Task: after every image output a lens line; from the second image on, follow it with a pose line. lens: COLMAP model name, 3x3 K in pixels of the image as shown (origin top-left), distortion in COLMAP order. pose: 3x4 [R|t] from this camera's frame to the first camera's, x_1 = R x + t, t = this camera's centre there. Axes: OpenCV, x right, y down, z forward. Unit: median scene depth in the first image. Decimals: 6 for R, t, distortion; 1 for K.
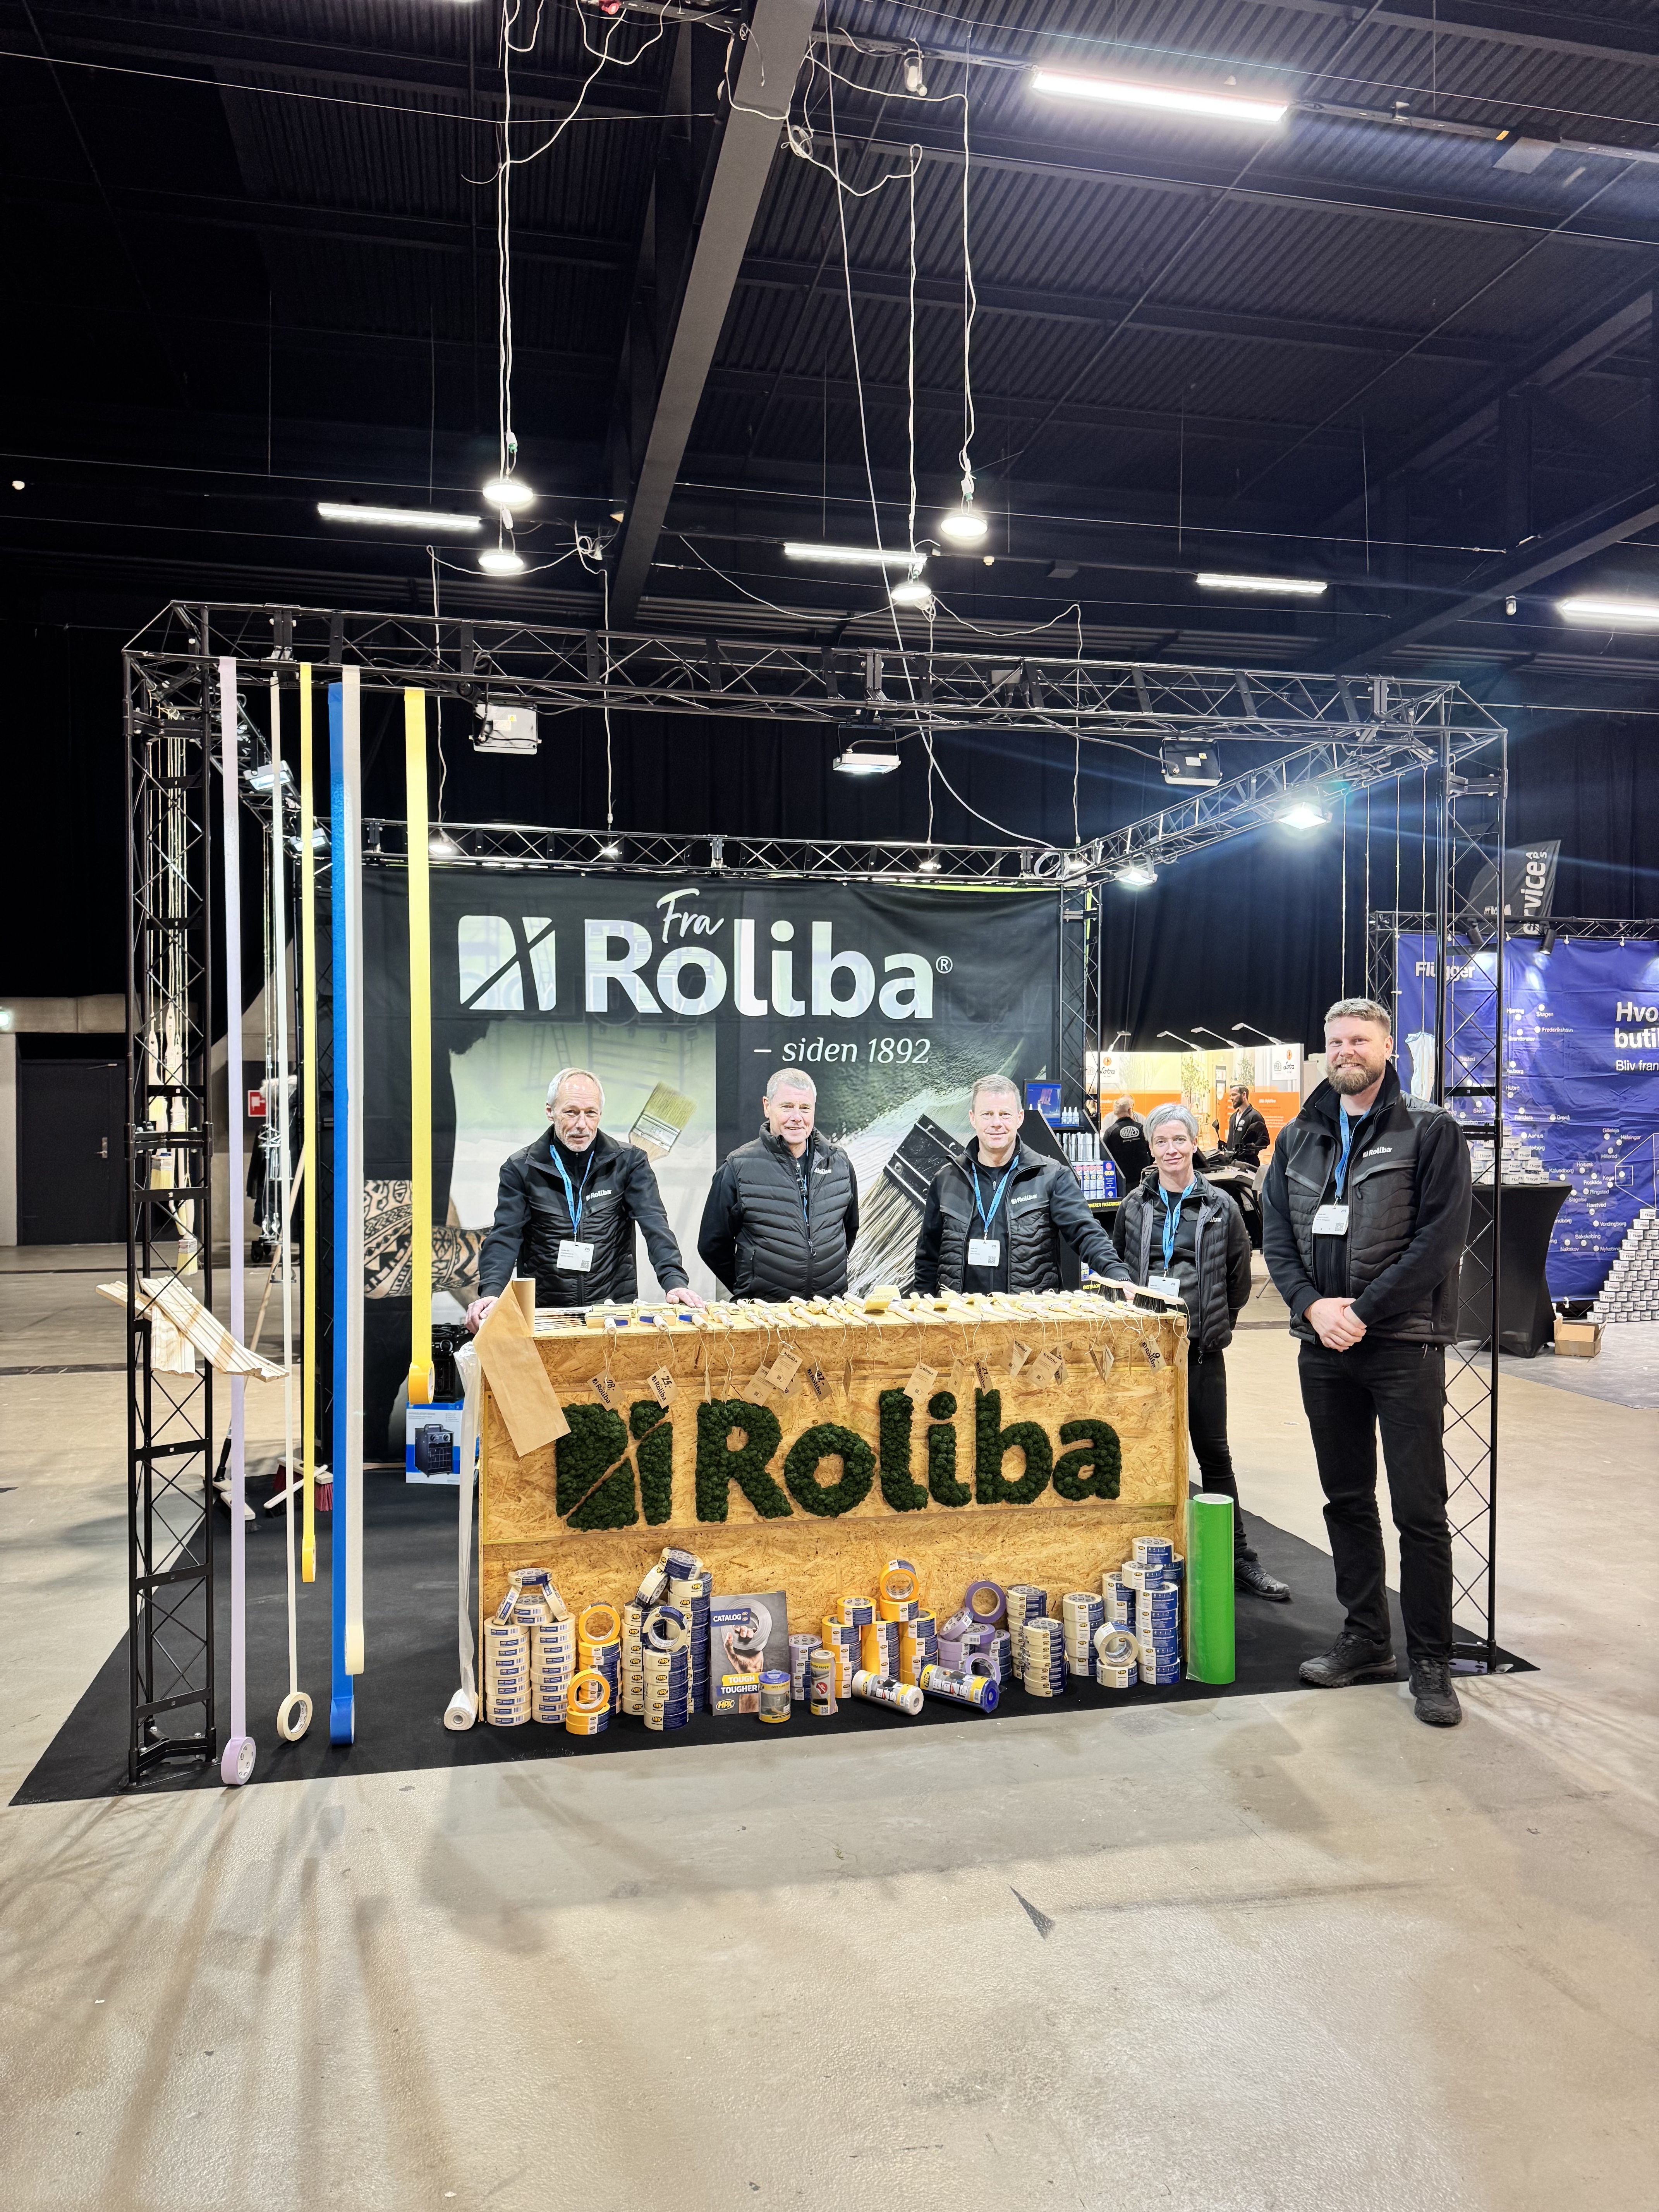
lens RADIAL K [[1554.7, 0, 830.0], [0, 1554.7, 1102.8], [0, 0, 1]] dist [0.001982, -0.005051]
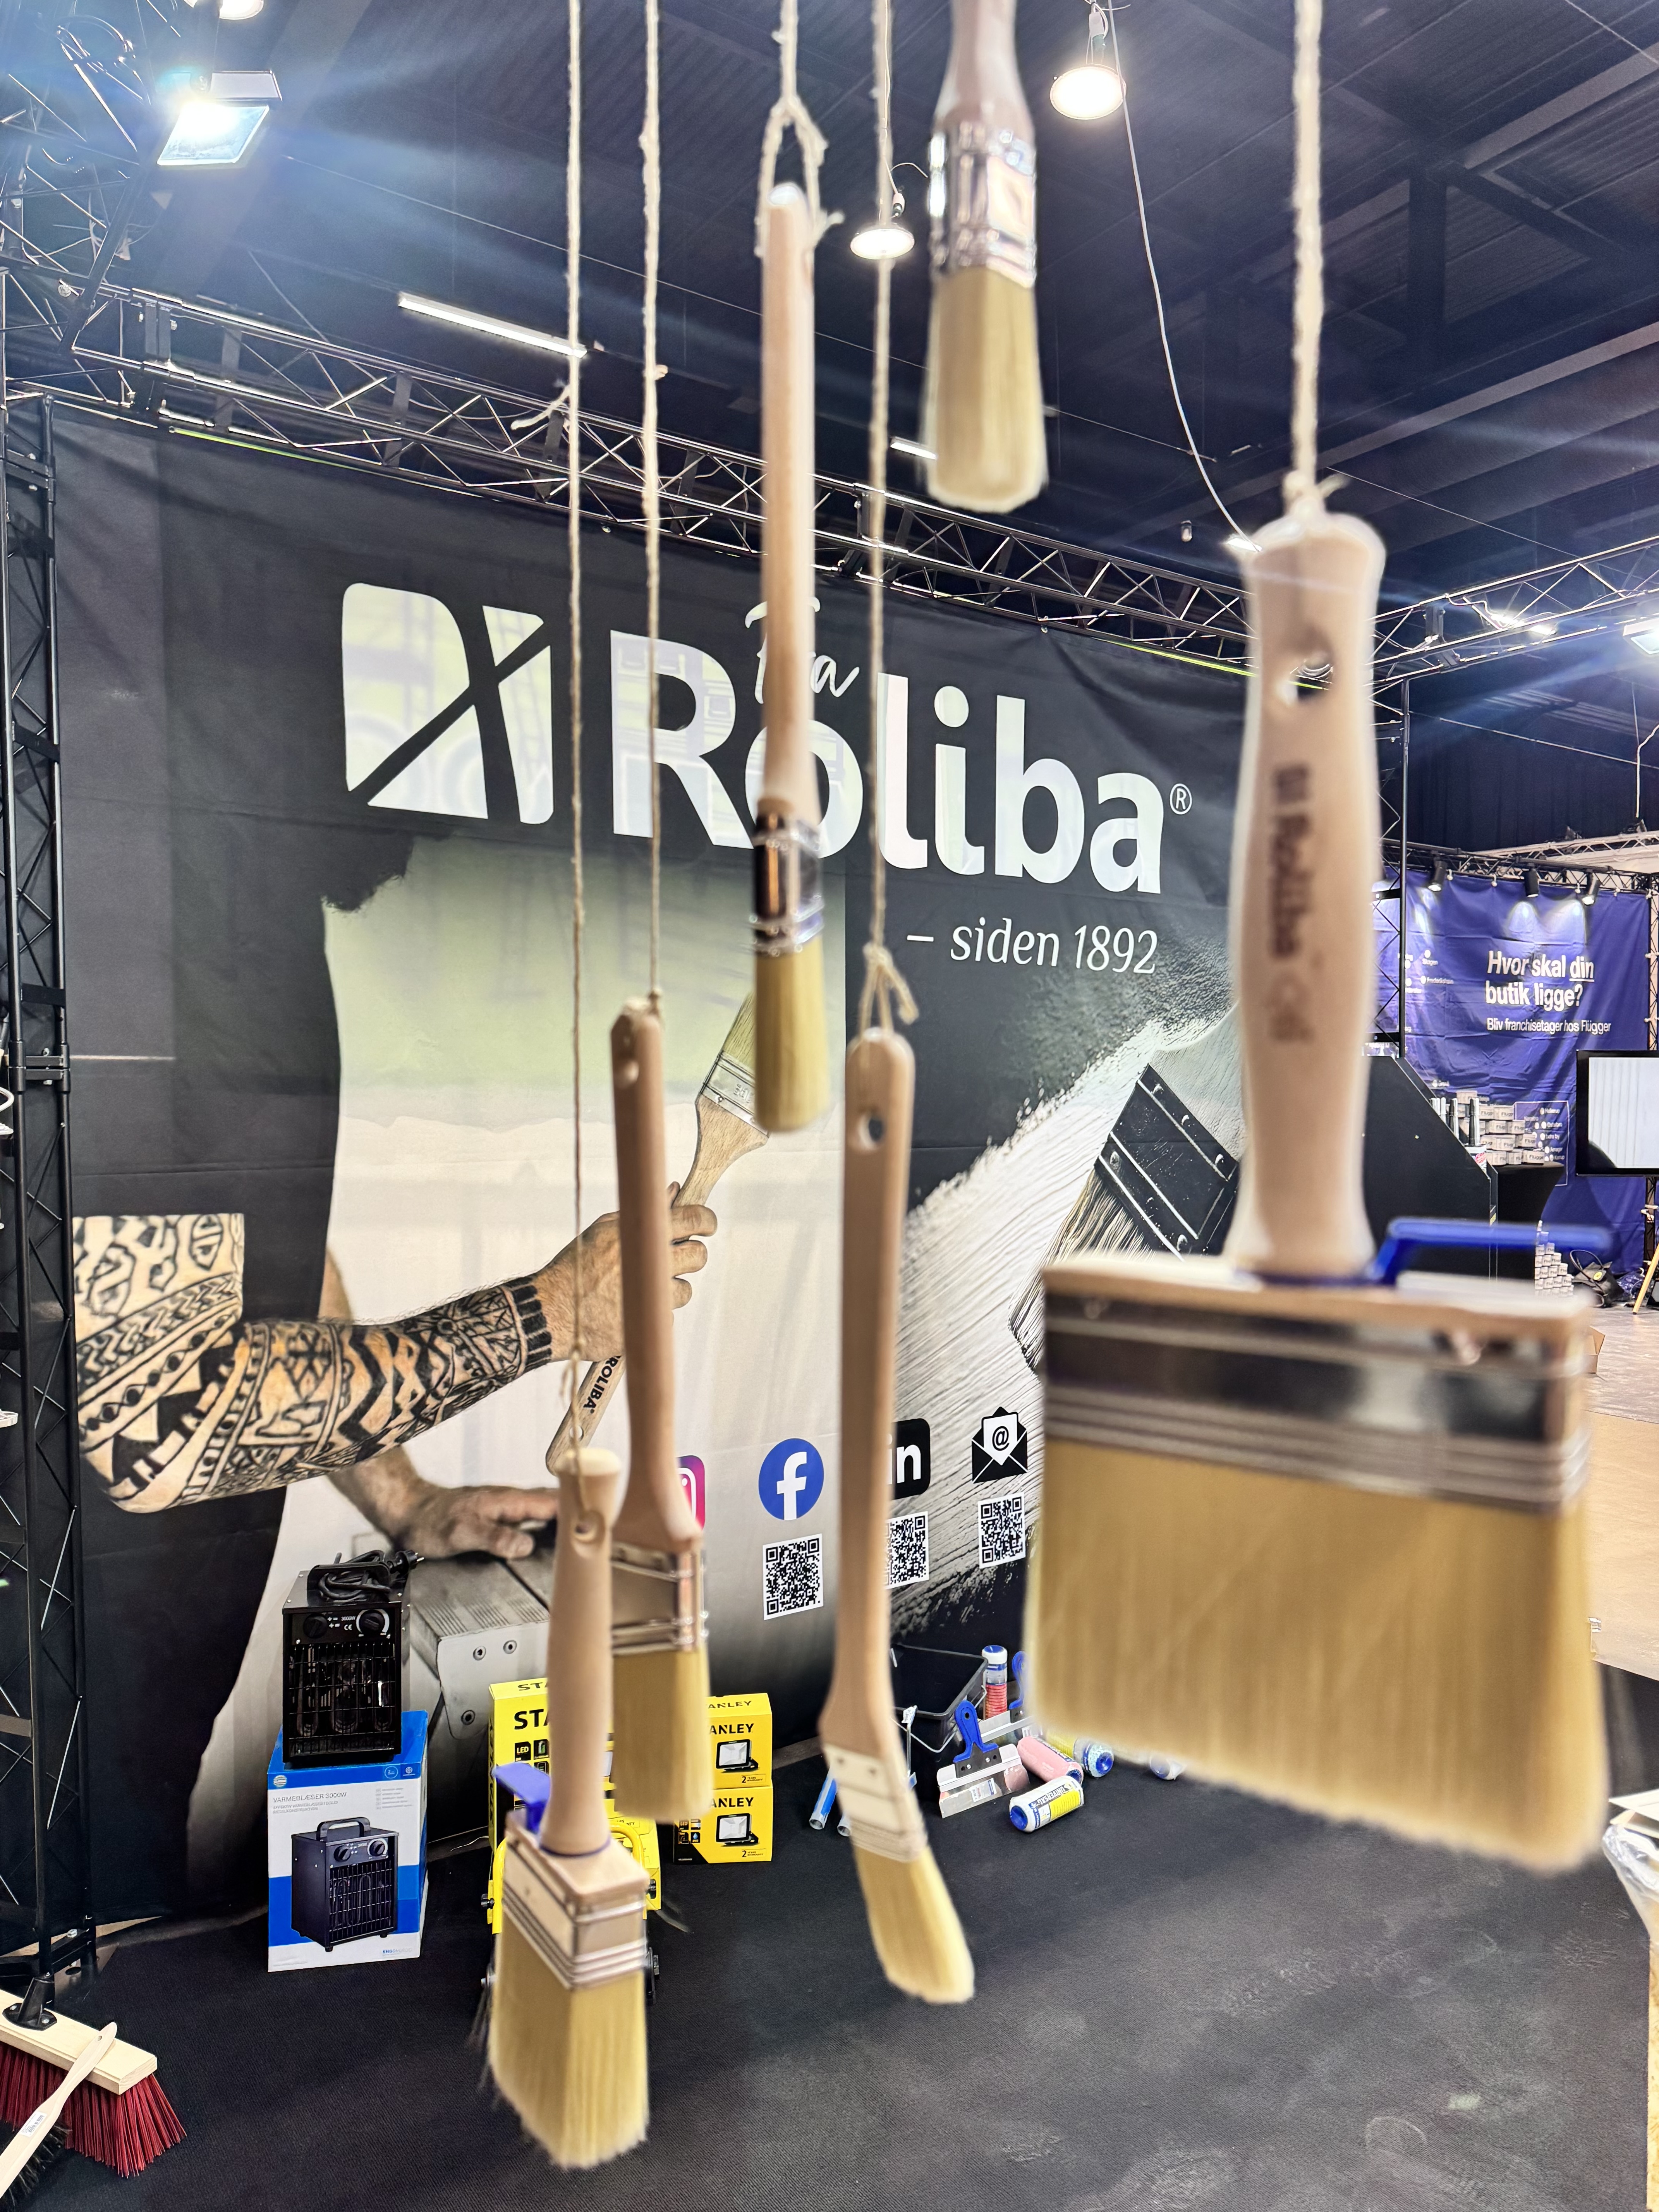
lens RADIAL K [[1554.7, 0, 829.3], [0, 1554.7, 1123.0], [0, 0, 1]] dist [0.001982, -0.005051]
pose [[0.926160, -0.007422, 0.377057, -0.264802], [-0.003507, 0.999594, 0.028290, 0.013106], [-0.377114, -0.027523, 0.925758, 0.535457]]
